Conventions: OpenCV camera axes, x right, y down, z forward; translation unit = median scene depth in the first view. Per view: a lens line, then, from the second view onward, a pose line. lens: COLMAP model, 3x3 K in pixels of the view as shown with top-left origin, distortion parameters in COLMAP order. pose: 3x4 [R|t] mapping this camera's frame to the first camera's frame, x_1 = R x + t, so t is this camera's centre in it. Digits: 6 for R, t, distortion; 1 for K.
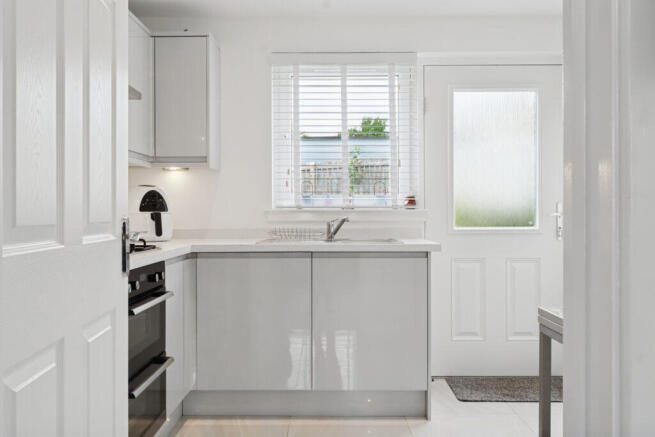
lens RADIAL K [[564.5, 0, 329.9], [0, 564.5, 219.3], [0, 0, 1]] dist [-0.015588, 0.013387]
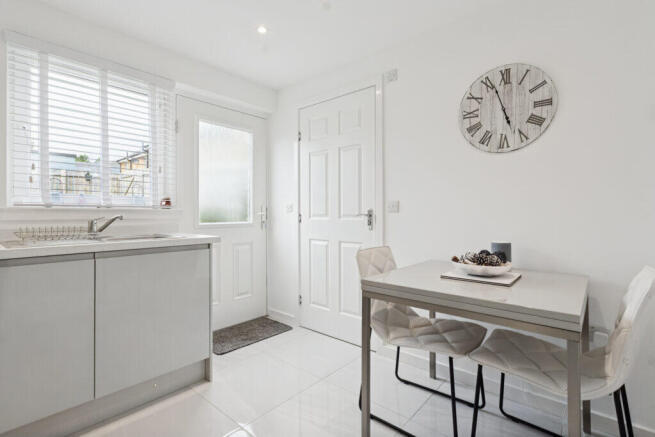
lens RADIAL K [[315.9, 0, 325.1], [0, 315.9, 212.4], [0, 0, 1]] dist [0.002773, -0.001174]
pose [[0.641794, 0.004160, 0.766865, -0.163445], [0.004760, 0.999944, -0.009408, -0.002222], [-0.766862, 0.009688, 0.641739, 0.308159]]
